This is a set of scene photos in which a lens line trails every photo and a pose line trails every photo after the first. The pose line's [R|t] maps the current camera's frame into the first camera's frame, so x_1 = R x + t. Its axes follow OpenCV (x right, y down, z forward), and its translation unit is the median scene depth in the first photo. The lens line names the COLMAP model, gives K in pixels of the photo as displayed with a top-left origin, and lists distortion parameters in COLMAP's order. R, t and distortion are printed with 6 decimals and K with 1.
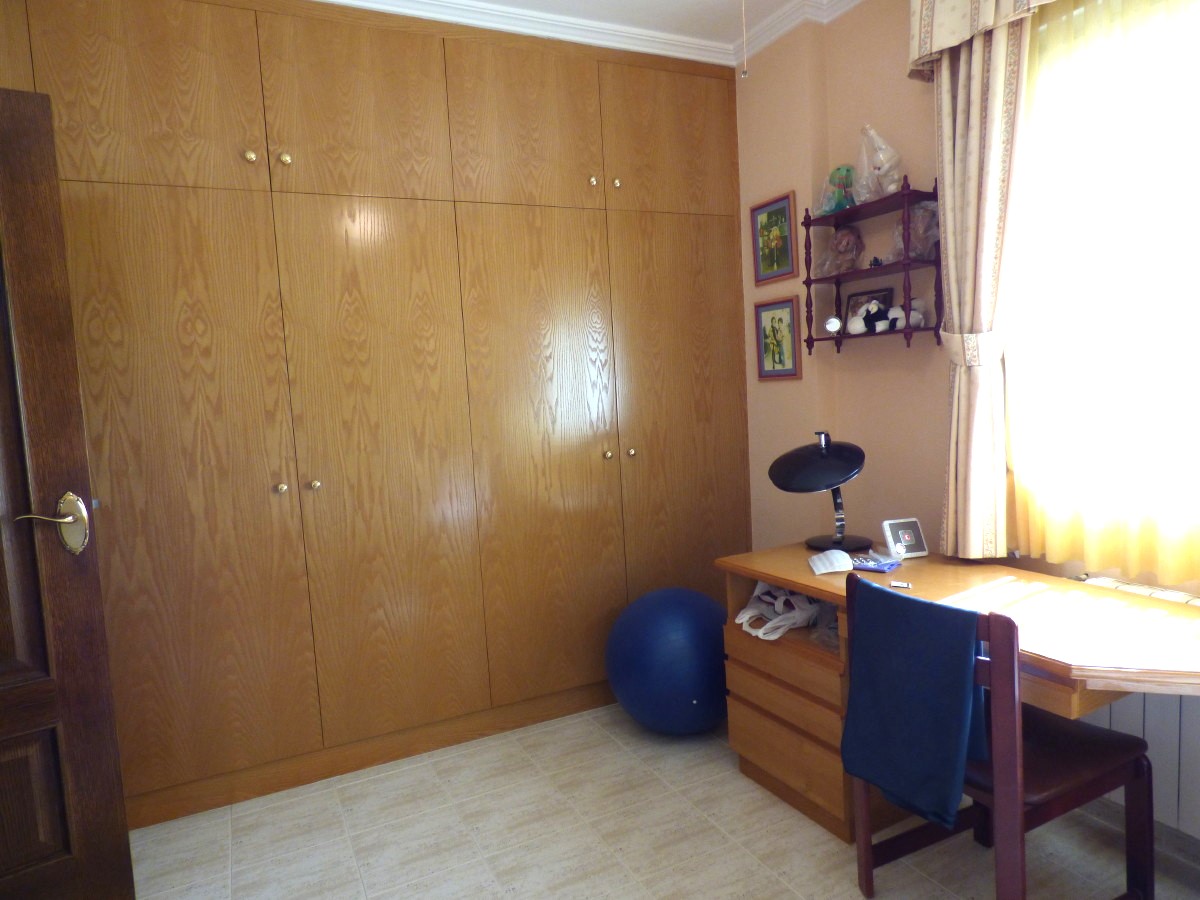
lens RADIAL K [[736.3, 0, 608.9], [0, 736.3, 448.9], [0, 0, 1]] dist [-0.001746, -0.001899]
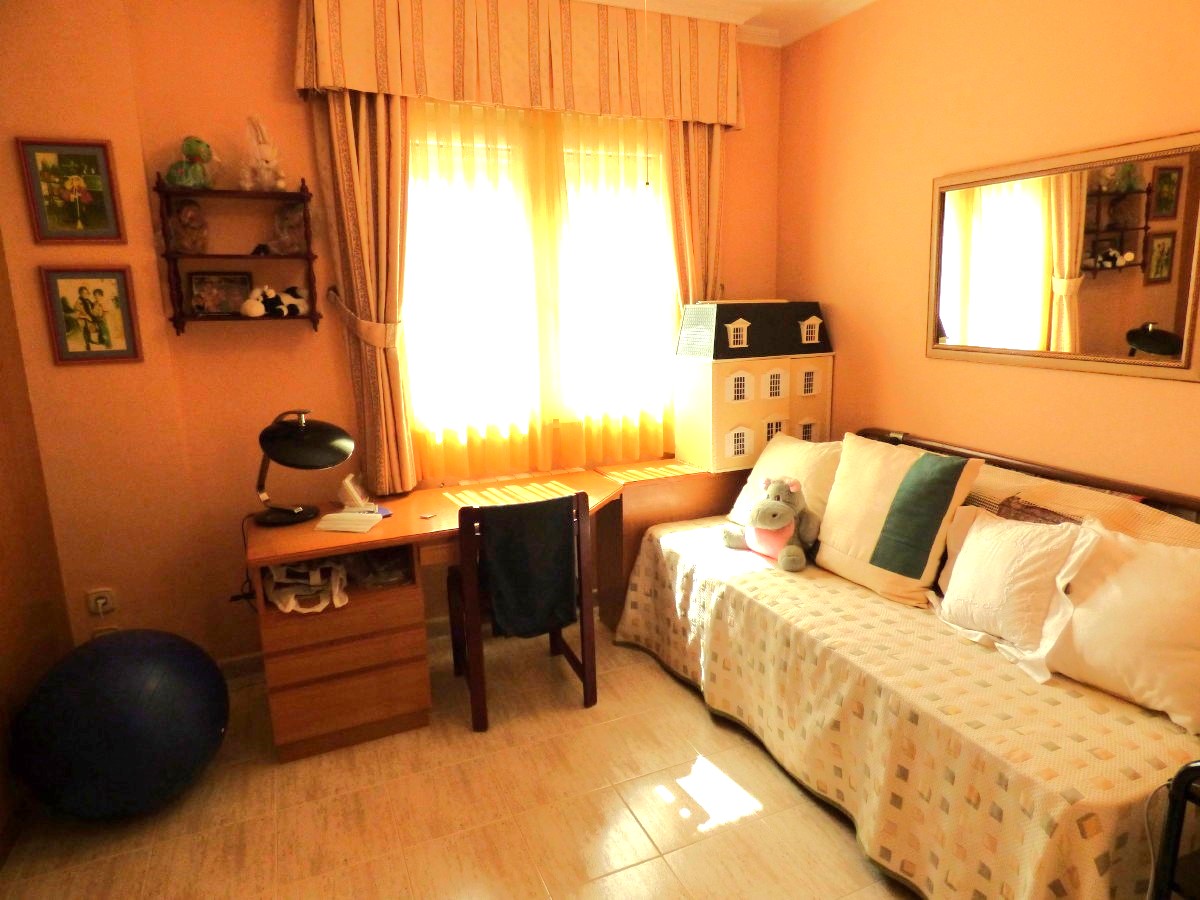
lens RADIAL K [[736.3, 0, 608.9], [0, 736.3, 448.9], [0, 0, 1]] dist [-0.001746, -0.001899]
pose [[0.066521, -0.151018, 0.986290, -0.578615], [0.101328, 0.984392, 0.143894, -0.060736], [-0.992627, 0.090367, 0.080785, 0.373558]]
